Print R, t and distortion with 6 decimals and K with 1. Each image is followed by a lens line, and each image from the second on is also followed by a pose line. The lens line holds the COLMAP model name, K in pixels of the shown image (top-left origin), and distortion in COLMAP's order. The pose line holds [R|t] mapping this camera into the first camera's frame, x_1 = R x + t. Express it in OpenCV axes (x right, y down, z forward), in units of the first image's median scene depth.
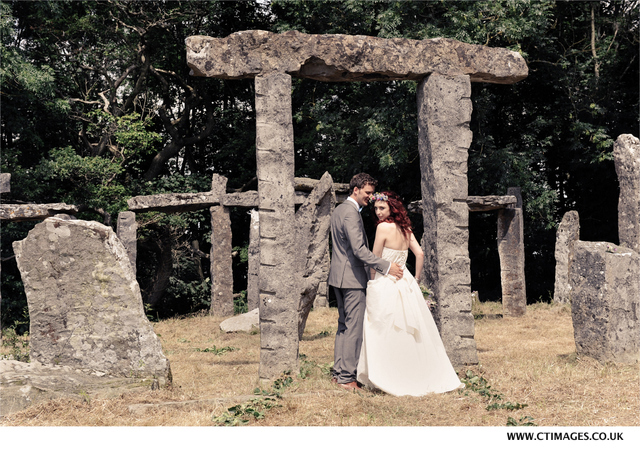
lens RADIAL K [[1100.4, 0, 319.5], [0, 1100.4, 225.5], [0, 0, 1]] dist [0.228432, 0.000000]
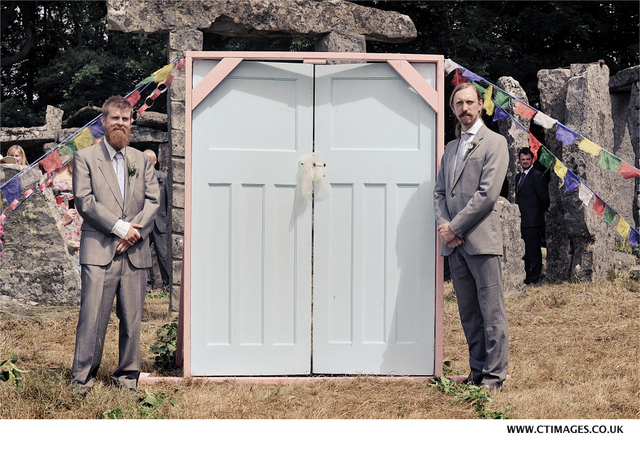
lens RADIAL K [[1351.6, 0, 319.9], [0, 1351.6, 225.1], [0, 0, 1]] dist [-0.174184, 0.000000]
pose [[0.991634, 0.011703, 0.128553, -0.077813], [-0.017275, 0.998955, 0.042319, -0.005280], [-0.127923, -0.044185, 0.990799, -0.317479]]
